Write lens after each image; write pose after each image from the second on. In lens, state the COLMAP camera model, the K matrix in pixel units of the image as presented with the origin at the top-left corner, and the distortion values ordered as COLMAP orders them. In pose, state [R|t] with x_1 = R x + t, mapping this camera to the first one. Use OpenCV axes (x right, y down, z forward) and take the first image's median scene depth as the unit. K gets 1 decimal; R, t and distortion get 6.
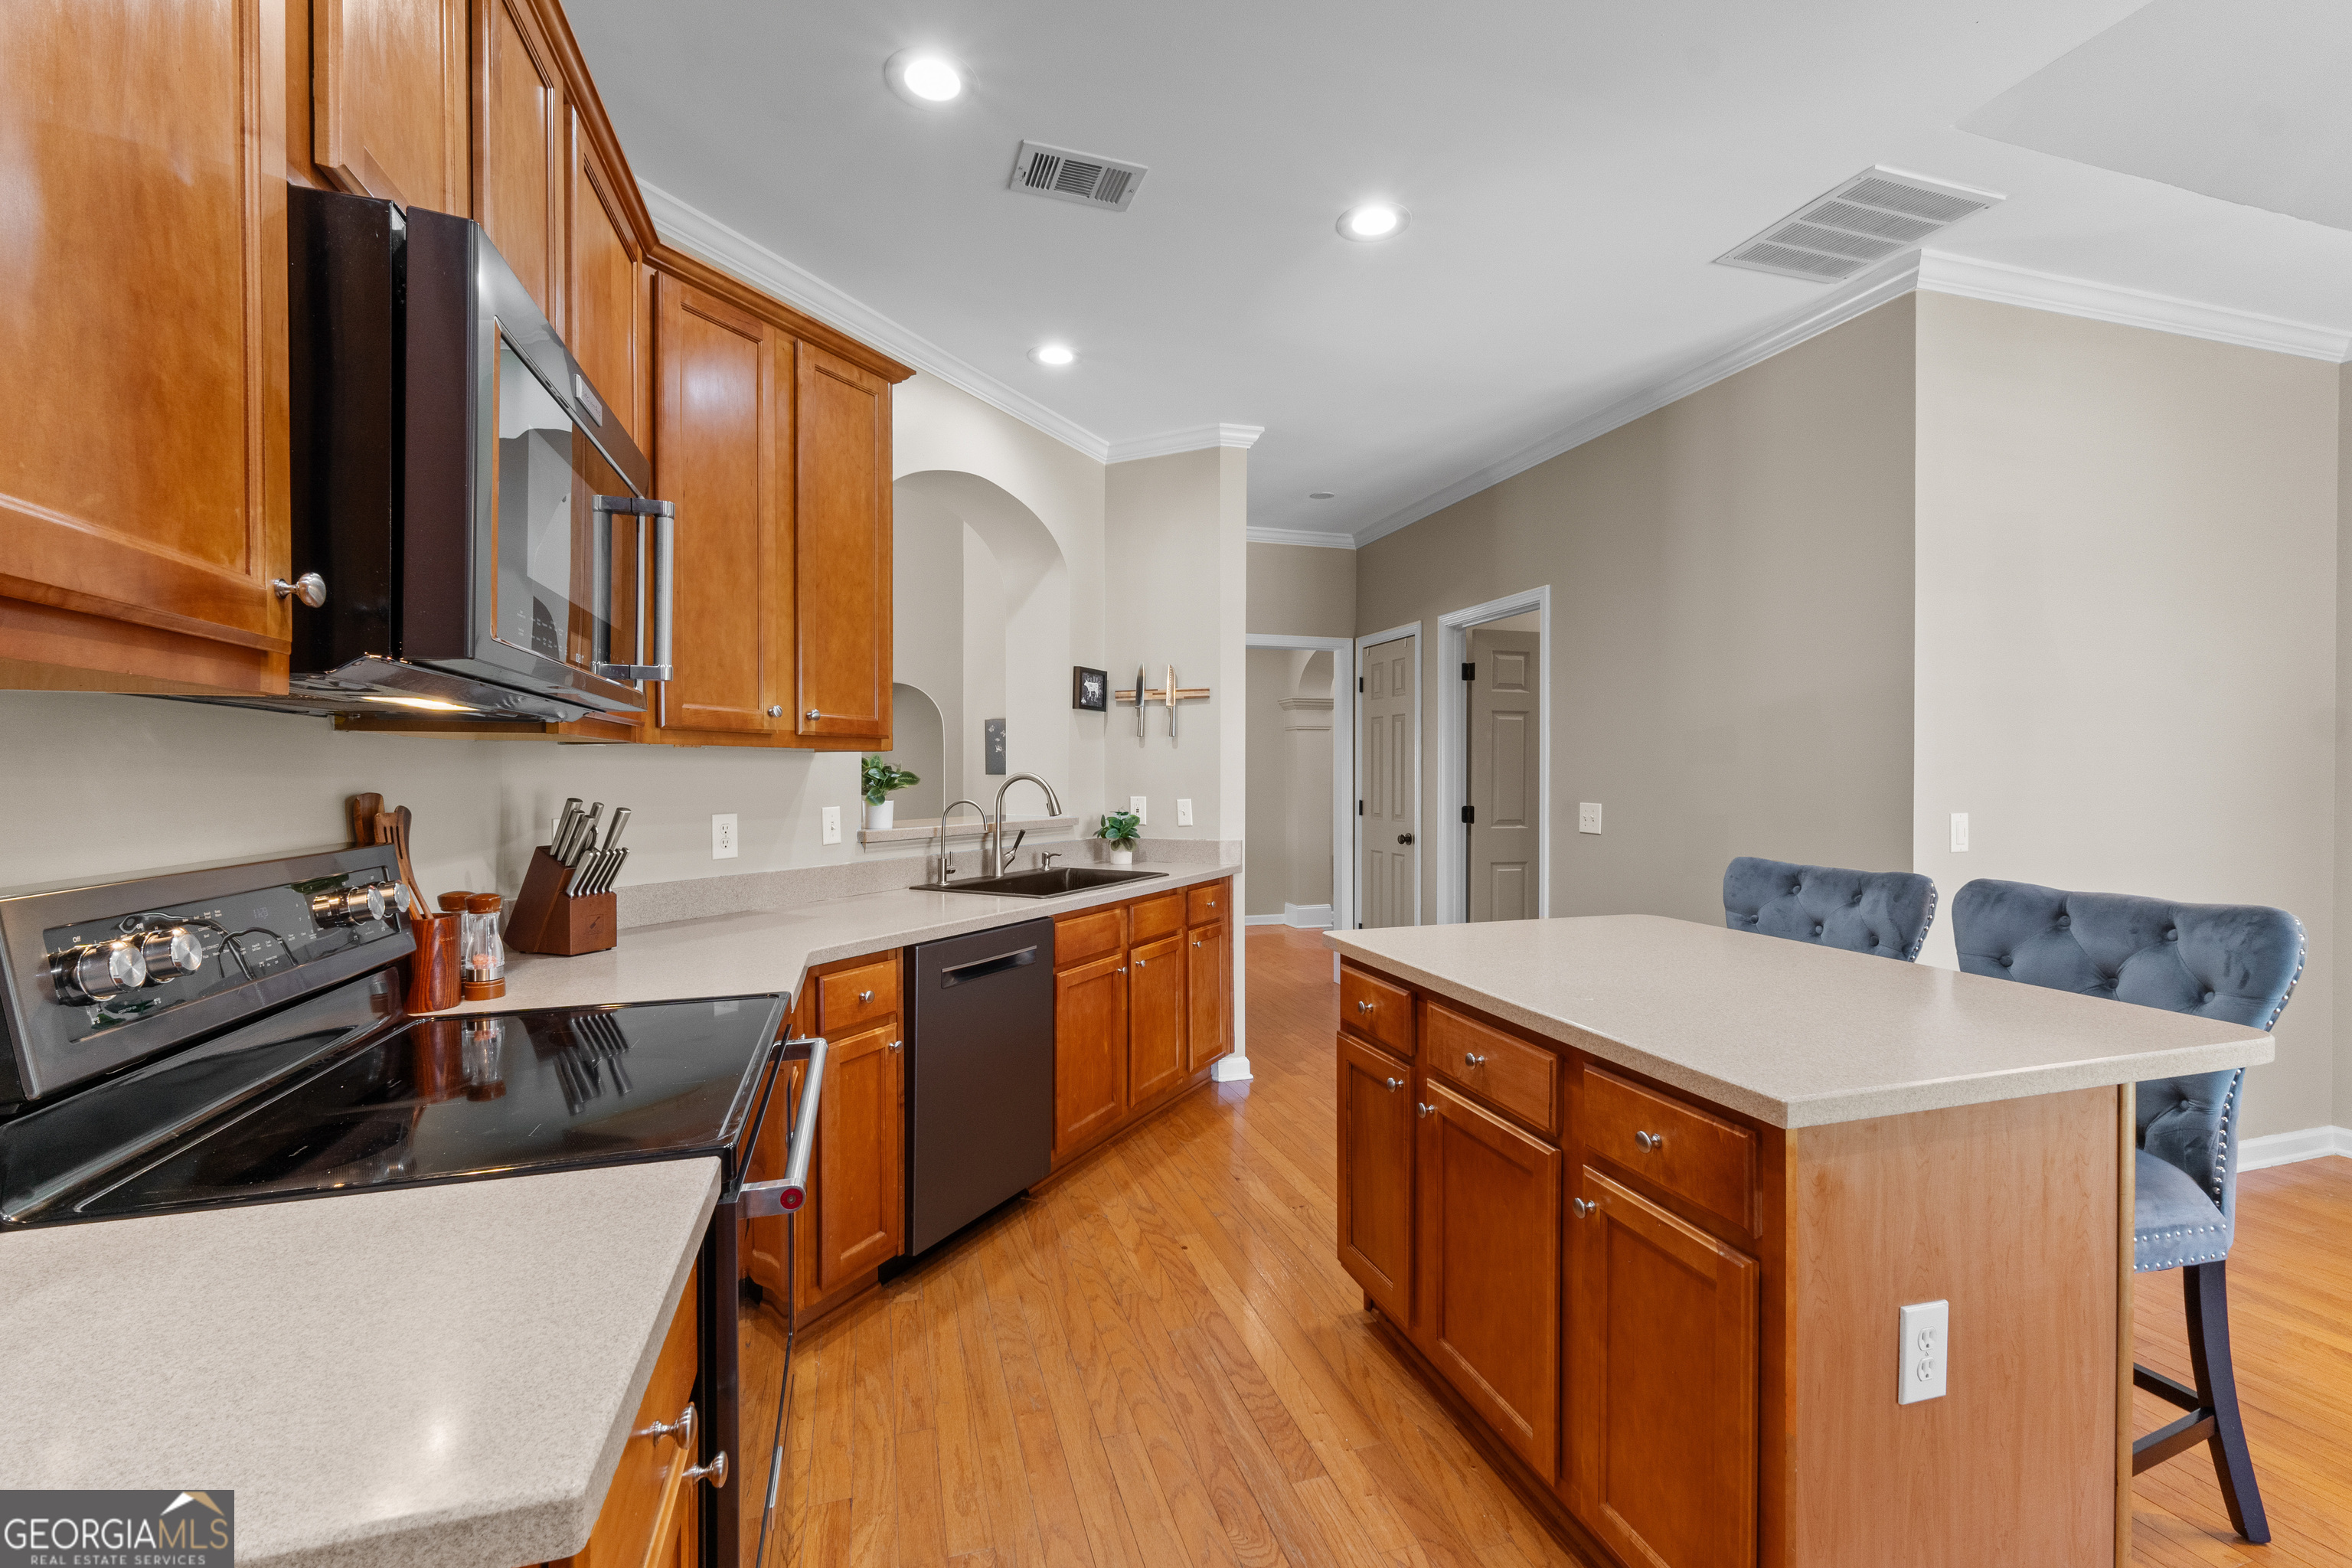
lens RADIAL K [[996.2, 0, 1183.2], [0, 996.2, 786.9], [0, 0, 1]] dist [0.007204, -0.001651]
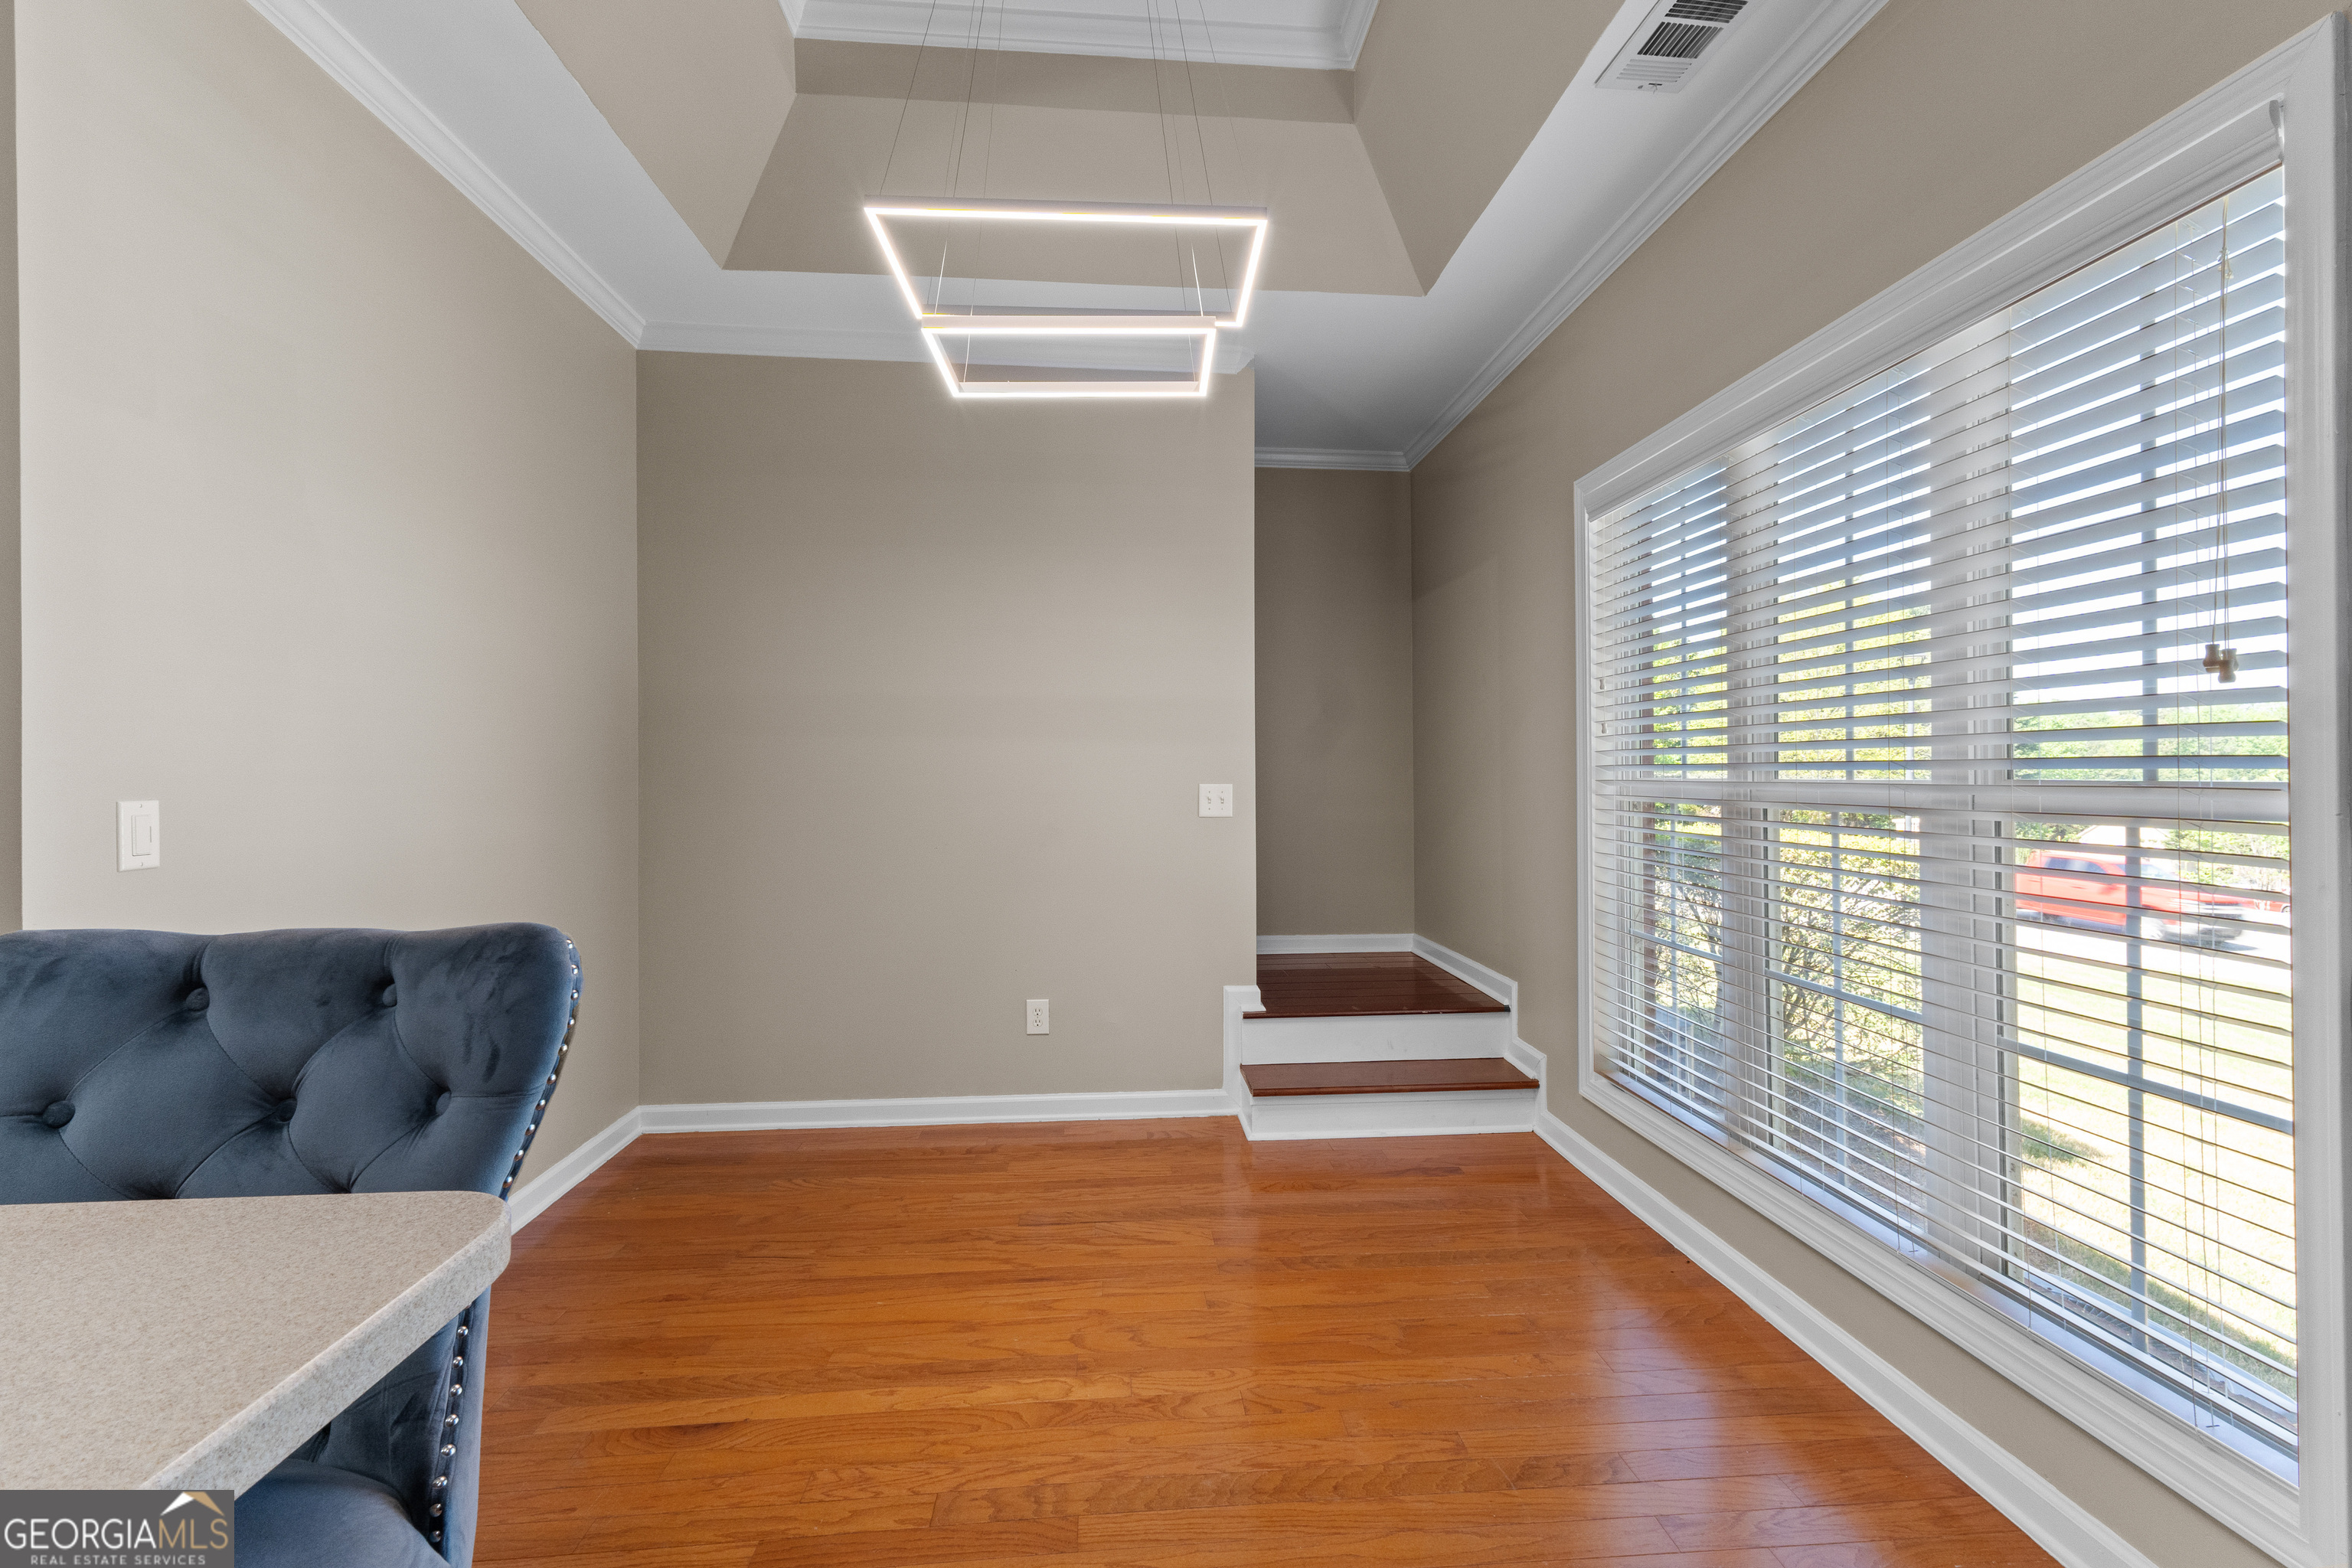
lens RADIAL K [[996.2, 0, 1189.0], [0, 996.2, 767.2], [0, 0, 1]] dist [0.007204, -0.001651]
pose [[0.218006, 0.009931, 0.975897, 0.384308], [0.016891, 0.999760, -0.013947, 0.027758], [-0.975801, 0.019525, 0.217786, 0.319888]]
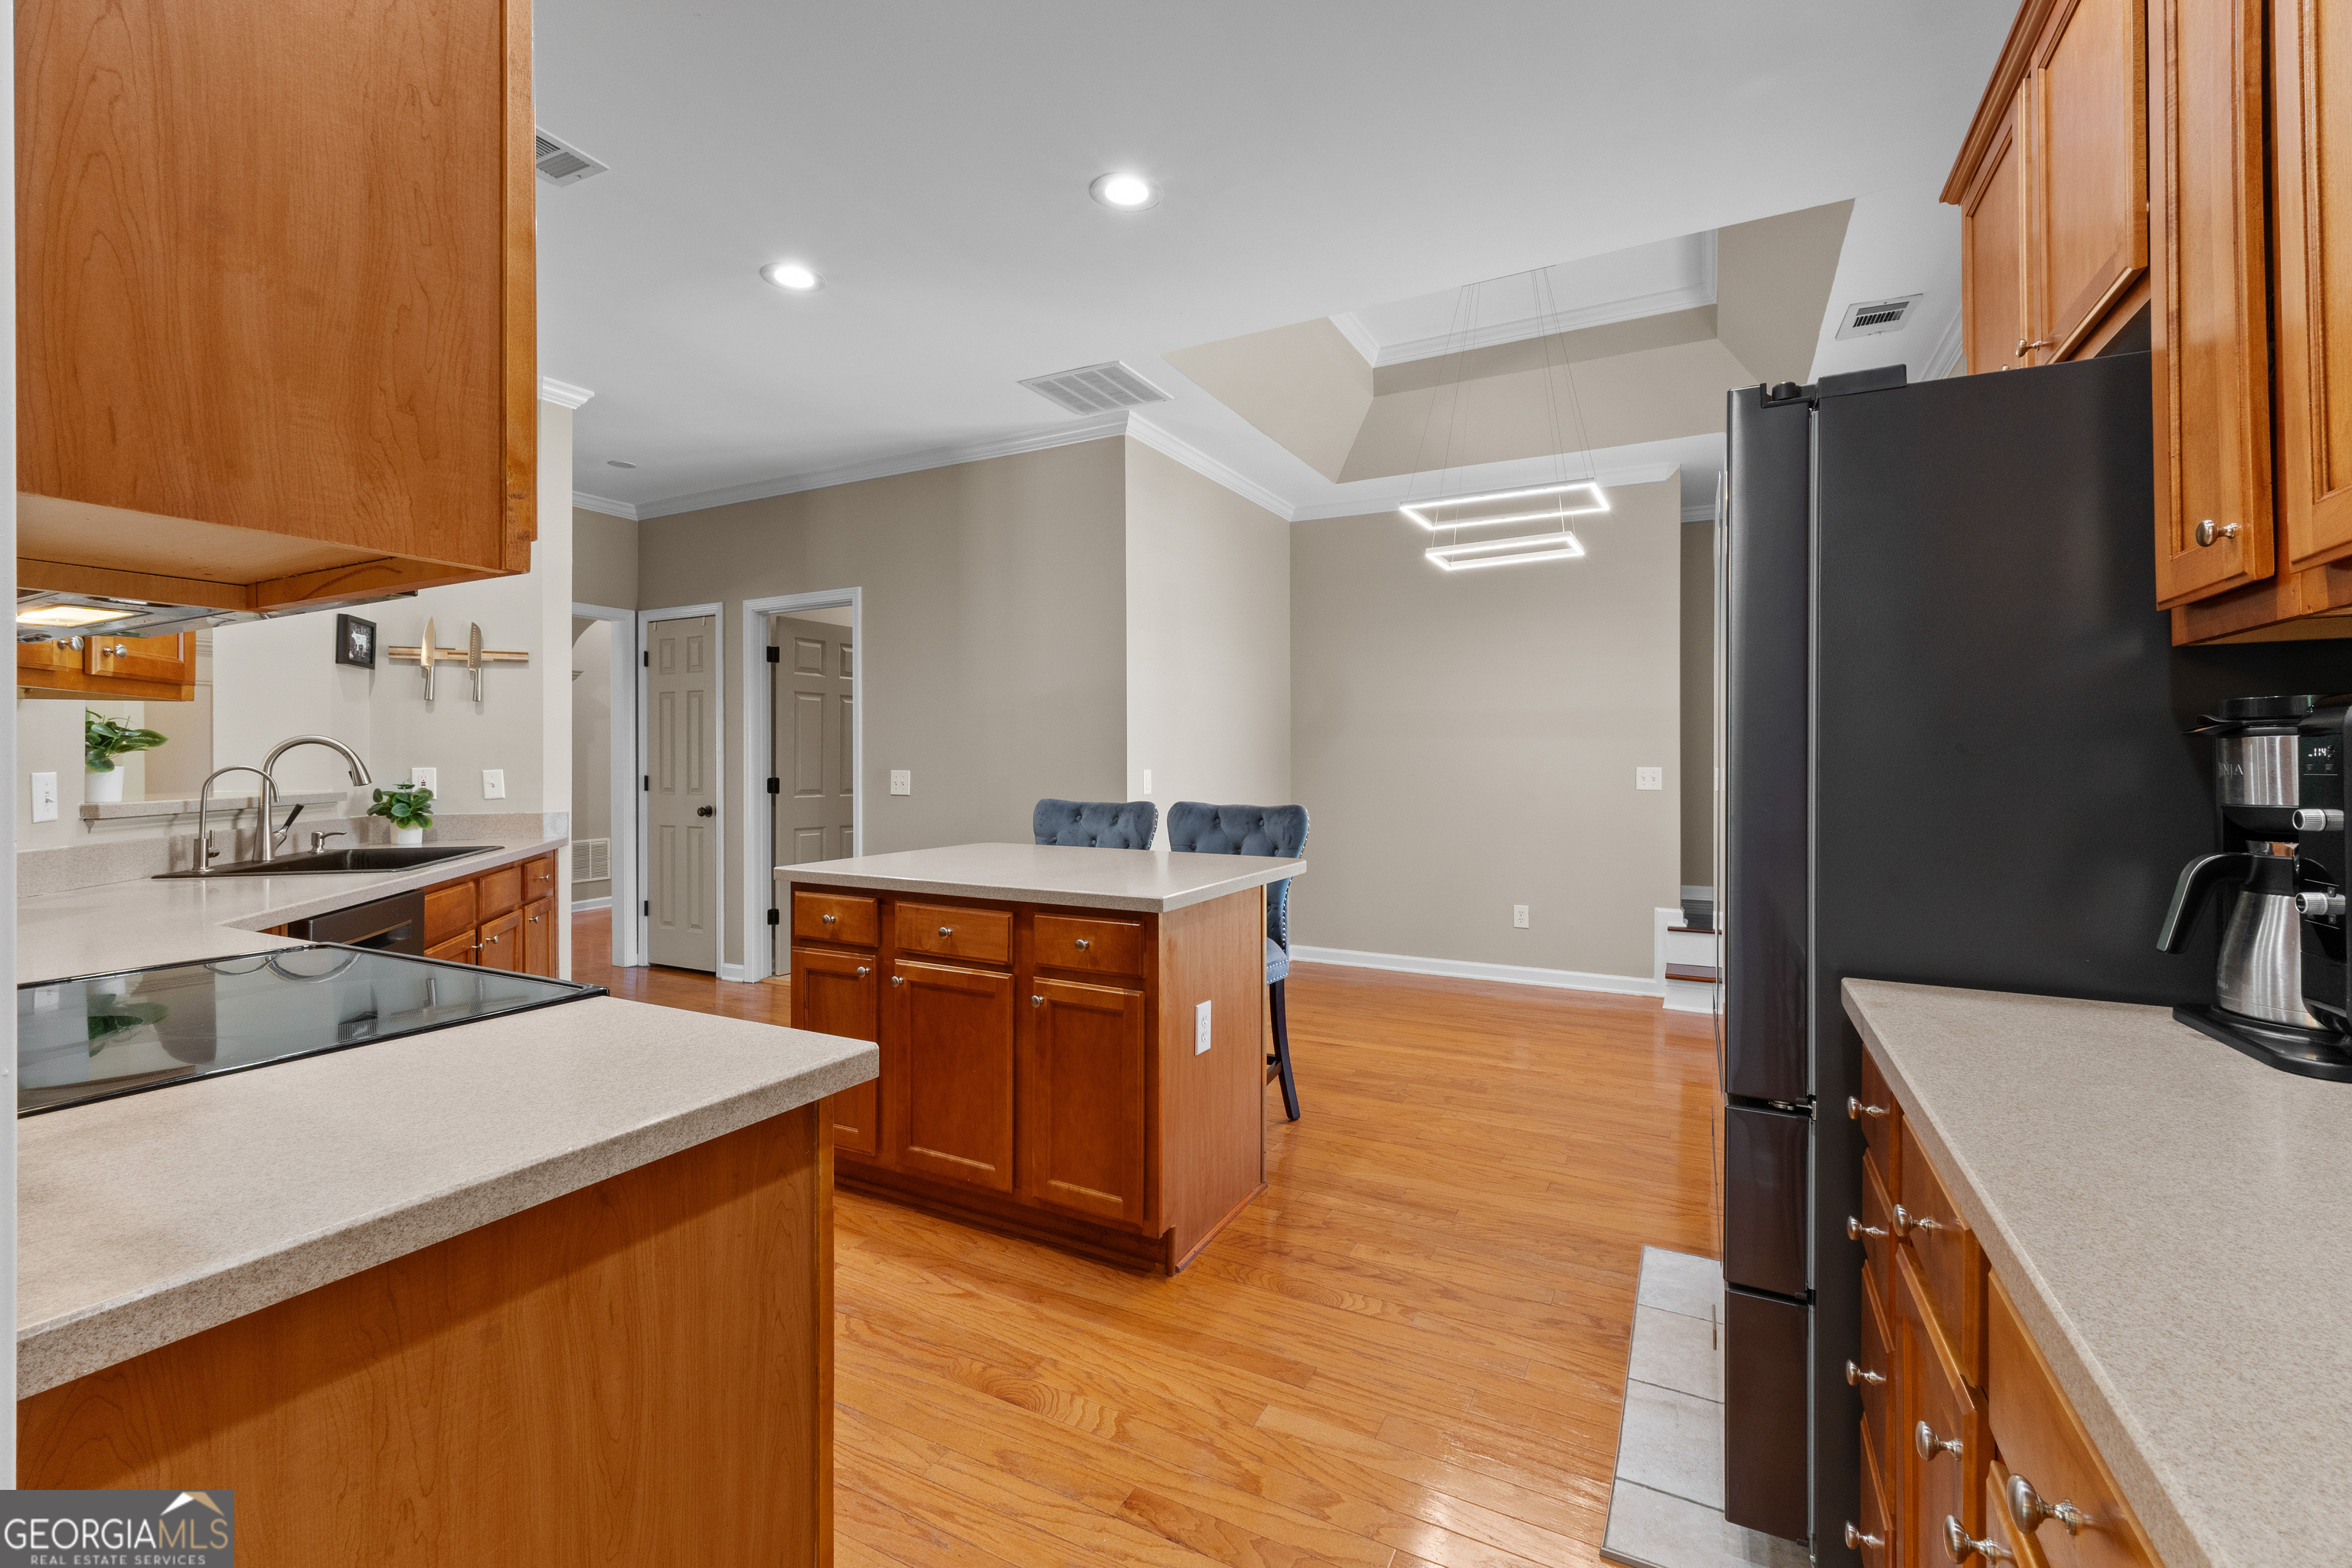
lens RADIAL K [[996.2, 0, 1183.9], [0, 996.2, 762.3], [0, 0, 1]] dist [0.007204, -0.001651]
pose [[0.709823, -0.000407, 0.704380, -0.321724], [0.009393, 0.999916, -0.008888, 0.032022], [-0.704317, 0.012925, 0.709767, -0.175503]]
